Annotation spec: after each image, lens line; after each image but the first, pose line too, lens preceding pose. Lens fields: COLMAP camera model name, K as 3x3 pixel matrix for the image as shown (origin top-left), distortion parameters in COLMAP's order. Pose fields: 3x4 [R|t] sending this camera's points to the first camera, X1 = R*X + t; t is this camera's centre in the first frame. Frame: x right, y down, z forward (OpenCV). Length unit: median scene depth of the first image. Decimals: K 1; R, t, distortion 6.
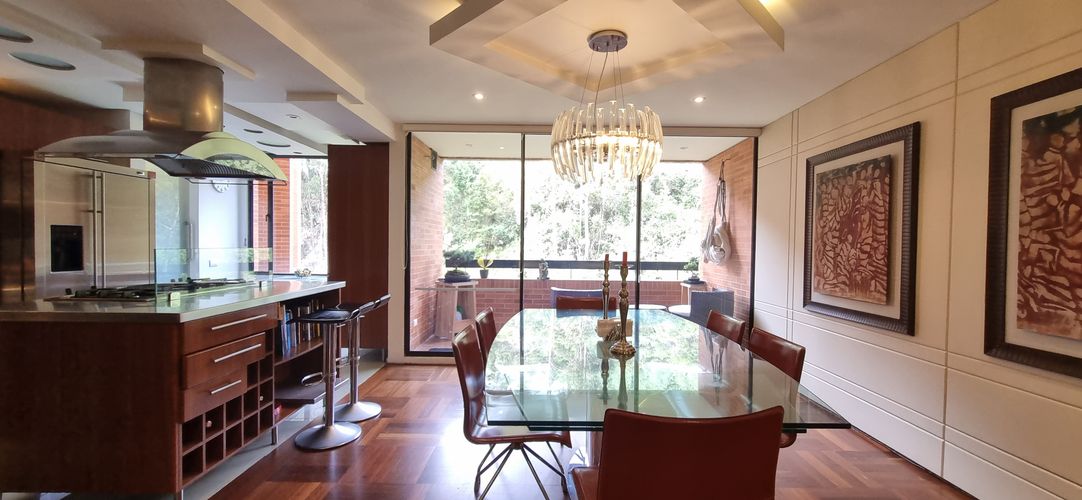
lens RADIAL K [[428.4, 0, 546.9], [0, 428.4, 253.6], [0, 0, 1]] dist [0.001995, -0.000407]
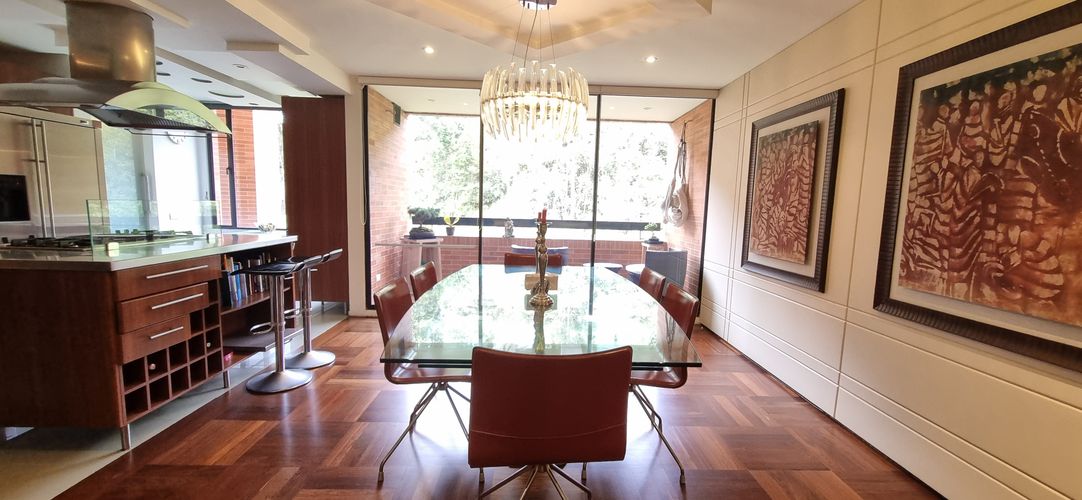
lens RADIAL K [[428.4, 0, 546.9], [0, 428.4, 253.6], [0, 0, 1]] dist [0.001995, -0.000407]
pose [[0.999496, 0.013313, 0.028809, 0.102197], [-0.015962, 0.995466, 0.093765, 0.002671], [-0.027430, -0.094177, 0.995177, -0.037221]]
